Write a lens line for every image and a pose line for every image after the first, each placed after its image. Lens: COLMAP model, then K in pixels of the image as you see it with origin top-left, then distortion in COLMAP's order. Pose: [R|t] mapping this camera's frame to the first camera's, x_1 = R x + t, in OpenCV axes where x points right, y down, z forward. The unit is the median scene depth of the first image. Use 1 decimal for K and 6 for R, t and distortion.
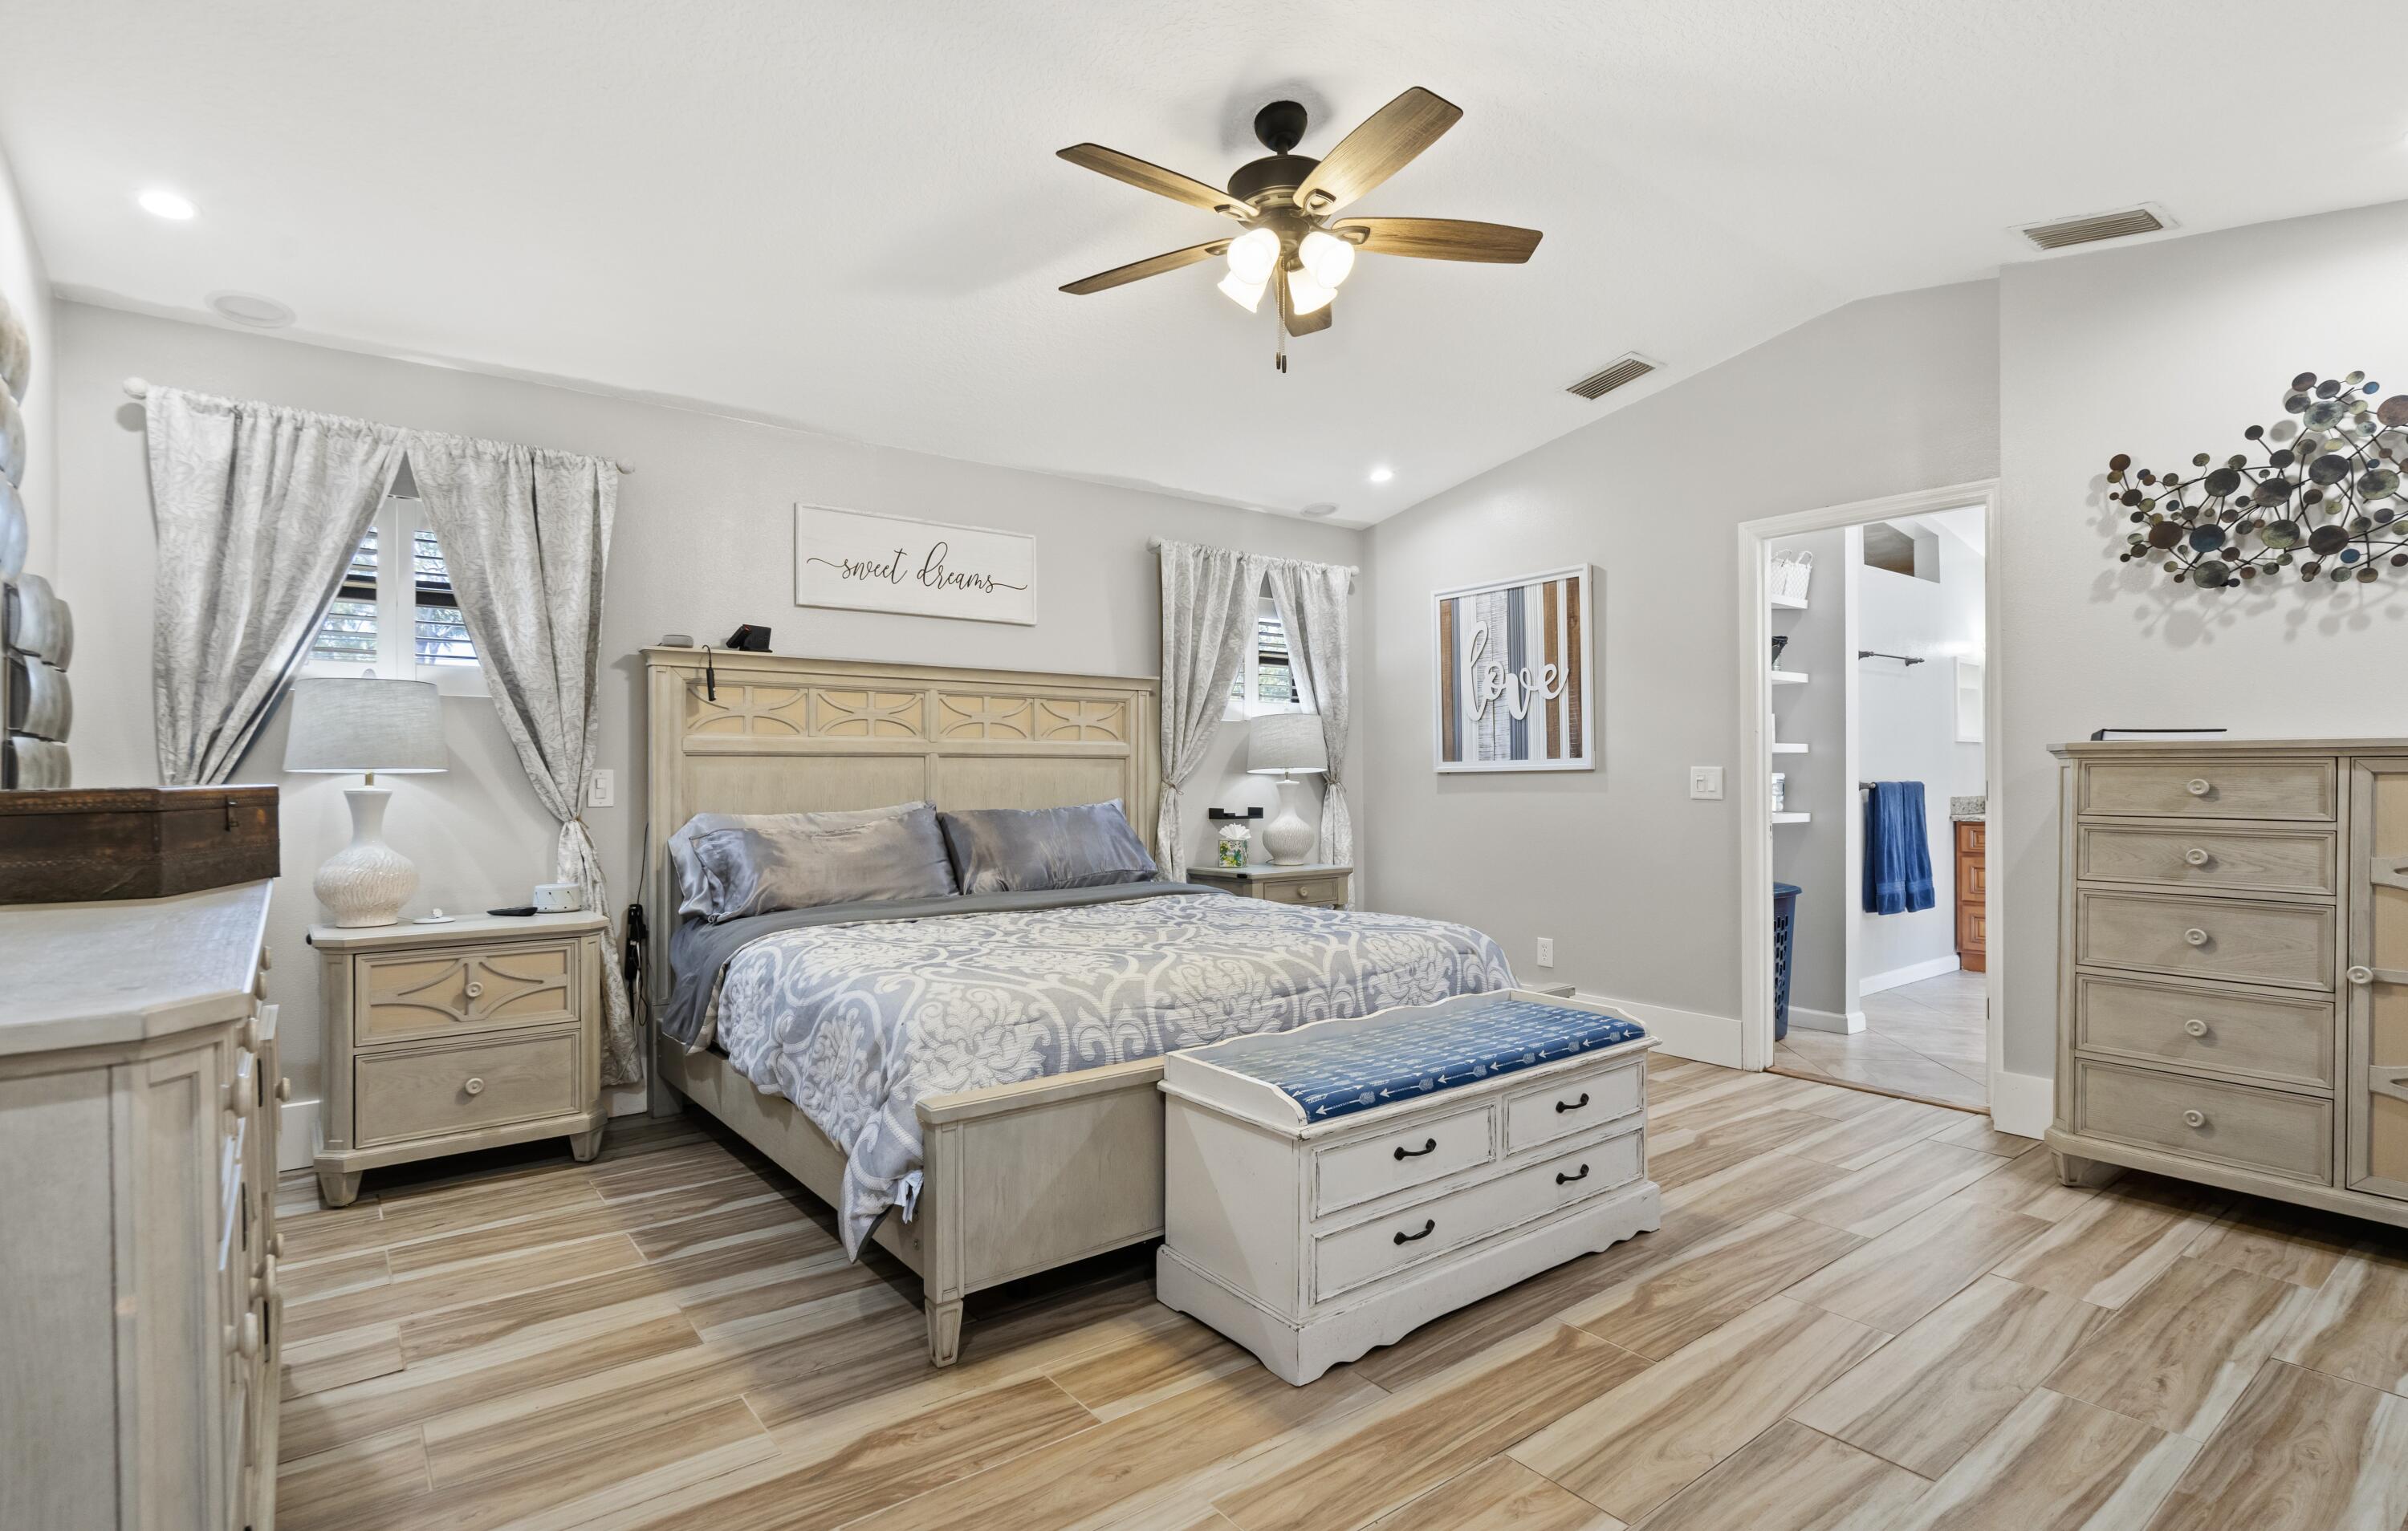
lens RADIAL K [[1169.2, 0, 1199.2], [0, 1169.2, 802.3], [0, 0, 1]] dist [0.002191, 0.000659]
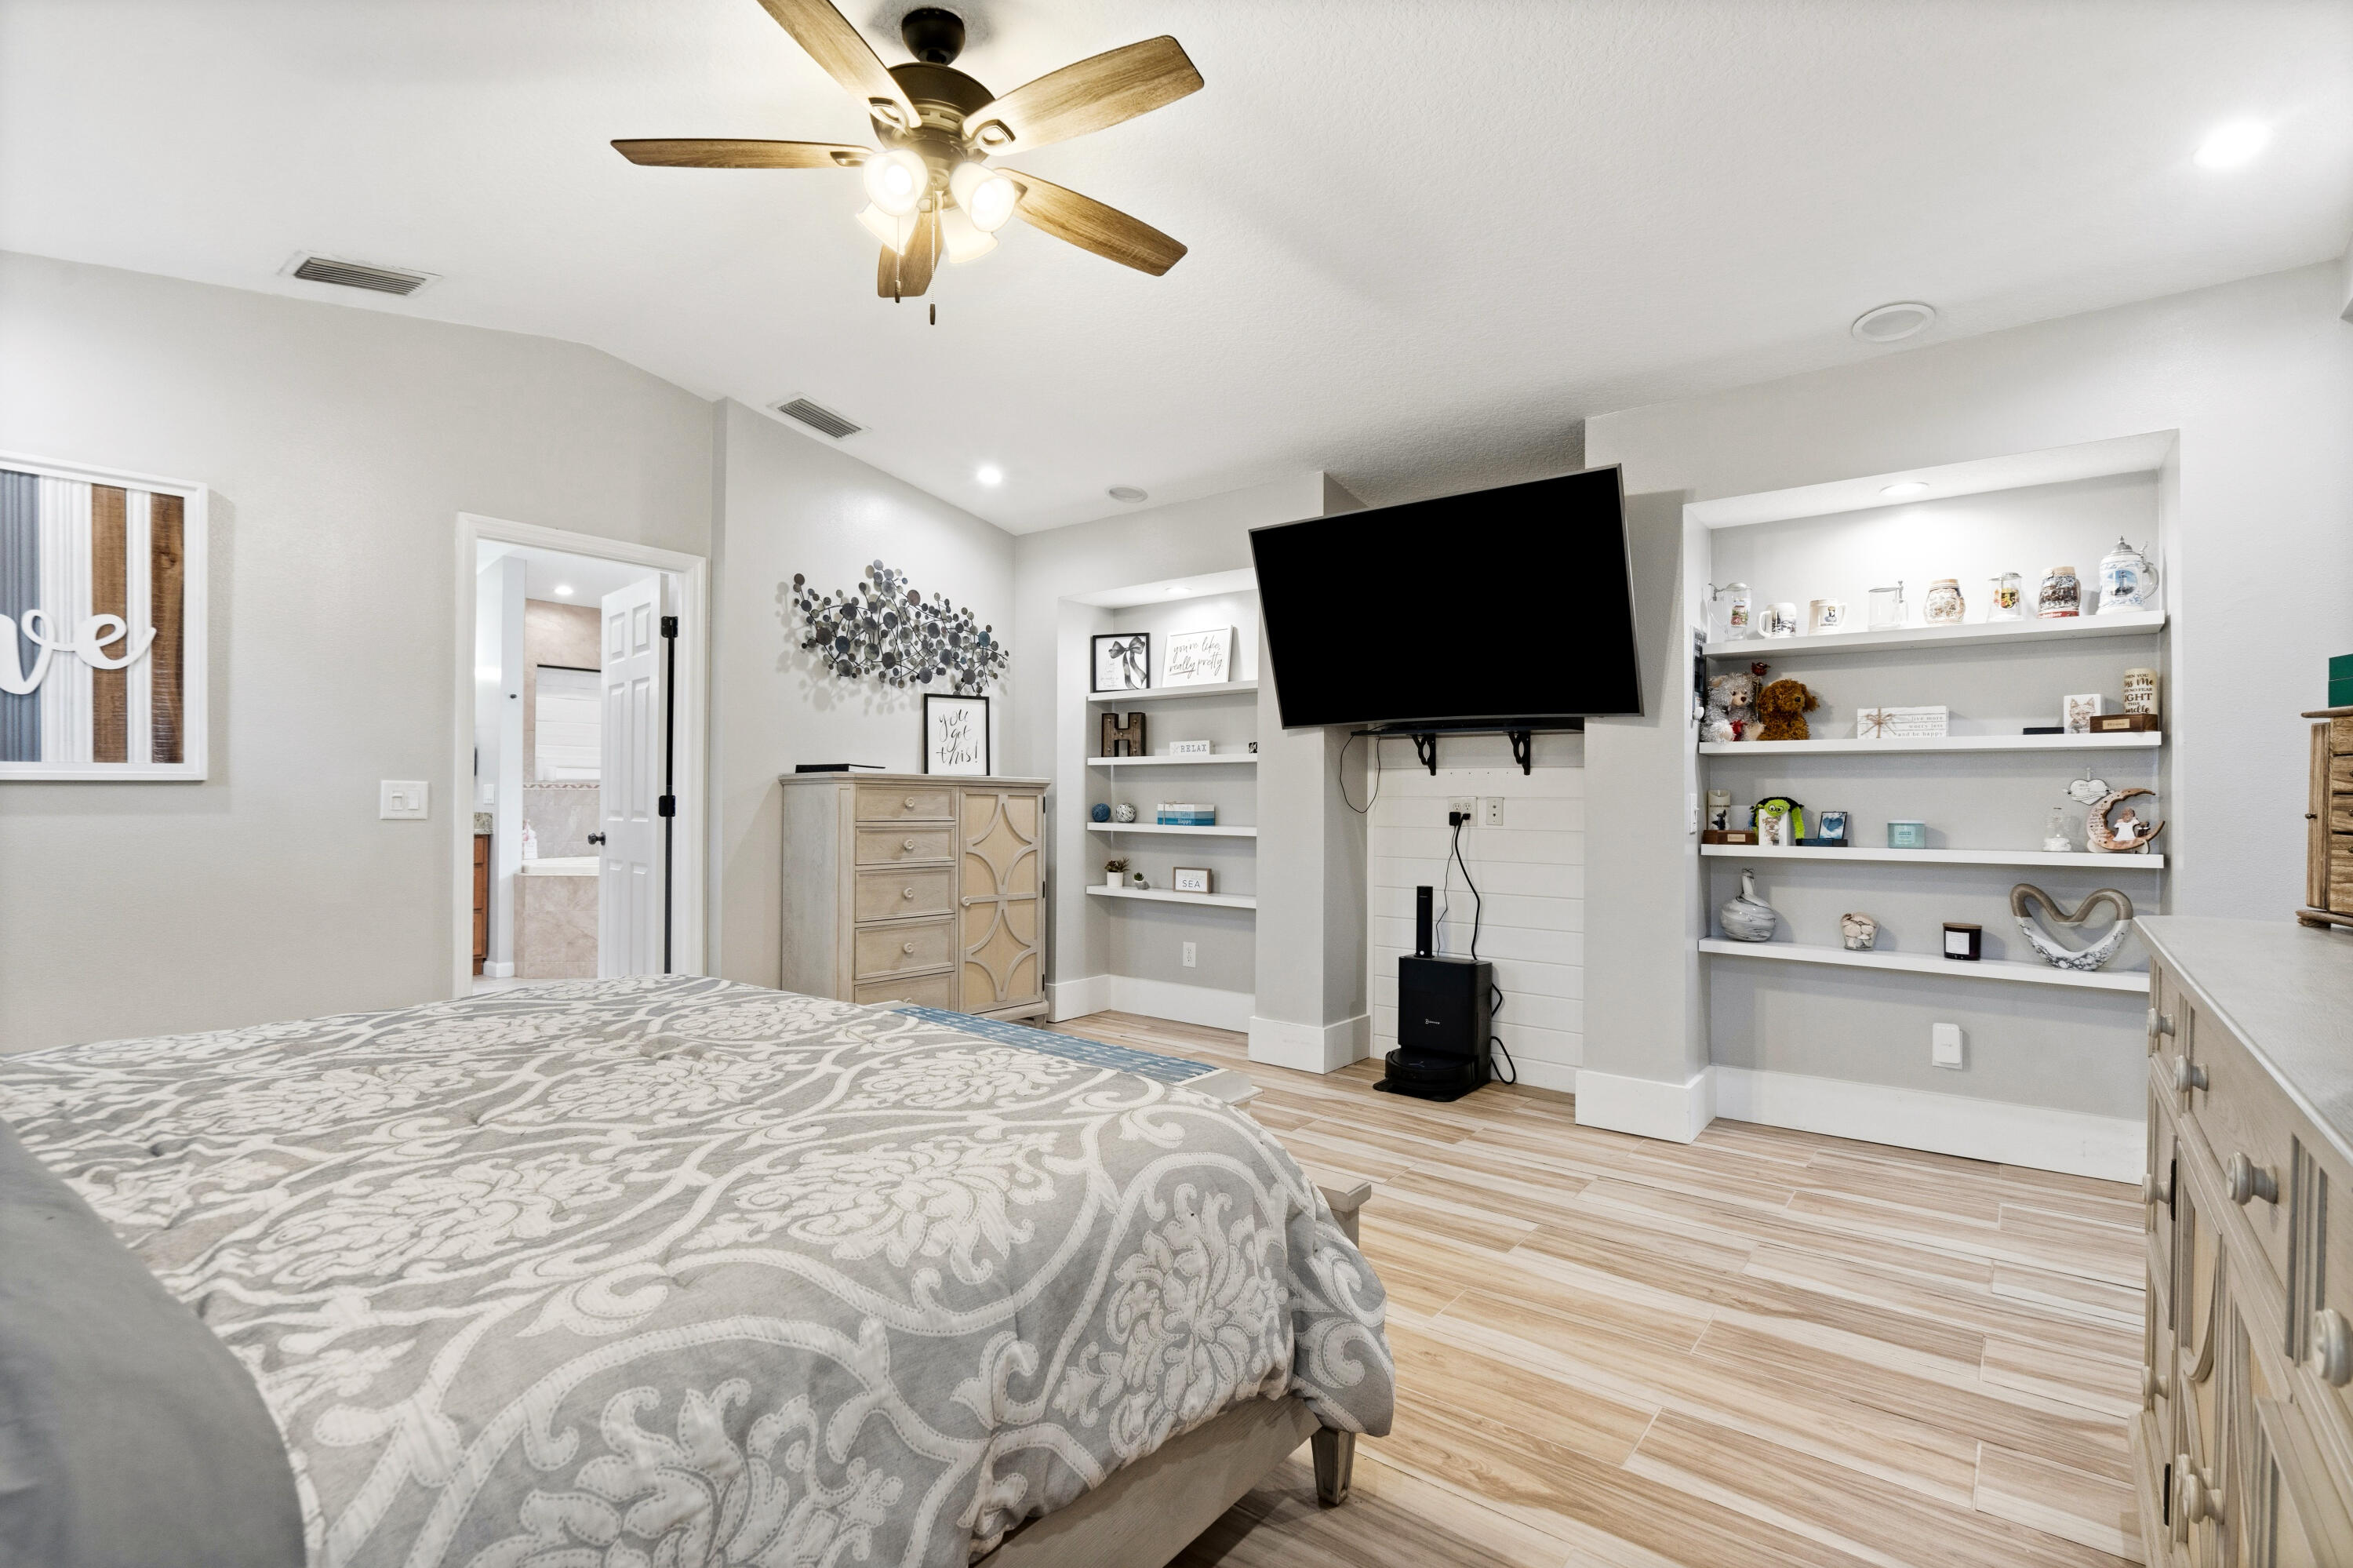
lens RADIAL K [[1081.3, 0, 1180.4], [0, 1081.3, 814.9], [0, 0, 1]] dist [-0.014564, 0.009547]
pose [[-0.241463, -0.015266, 0.970290, -0.649991], [0.015708, 0.999684, 0.019637, -0.017044], [-0.970283, 0.019983, -0.241147, 0.894093]]
